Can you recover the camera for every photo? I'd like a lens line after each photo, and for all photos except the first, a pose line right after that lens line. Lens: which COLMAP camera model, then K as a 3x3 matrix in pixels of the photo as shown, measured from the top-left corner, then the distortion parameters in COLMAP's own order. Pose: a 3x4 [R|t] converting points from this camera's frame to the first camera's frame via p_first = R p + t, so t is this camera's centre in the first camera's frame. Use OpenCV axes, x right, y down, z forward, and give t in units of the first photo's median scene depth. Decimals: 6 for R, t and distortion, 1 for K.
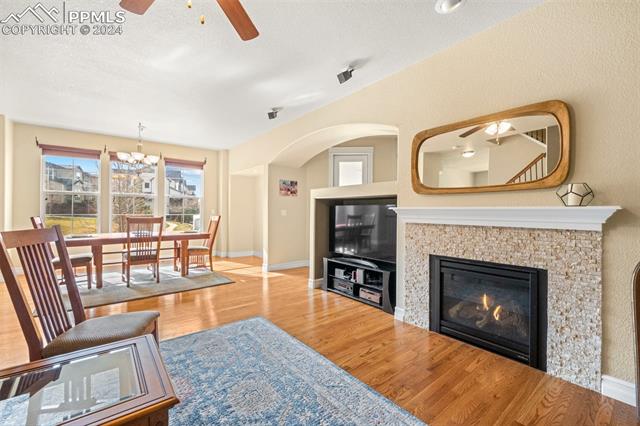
lens RADIAL K [[273.6, 0, 333.3], [0, 273.6, 211.7], [0, 0, 1]] dist [-0.001703, 0.000126]
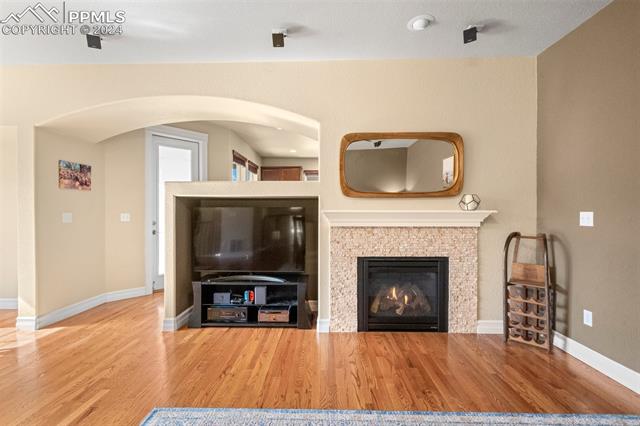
lens RADIAL K [[273.6, 0, 319.8], [0, 273.6, 216.2], [0, 0, 1]] dist [-0.001703, 0.000126]
pose [[0.665511, -0.007899, 0.746346, -0.490976], [0.005205, 0.999969, 0.005942, -0.000861], [-0.746370, -0.000070, 0.665531, 0.428399]]
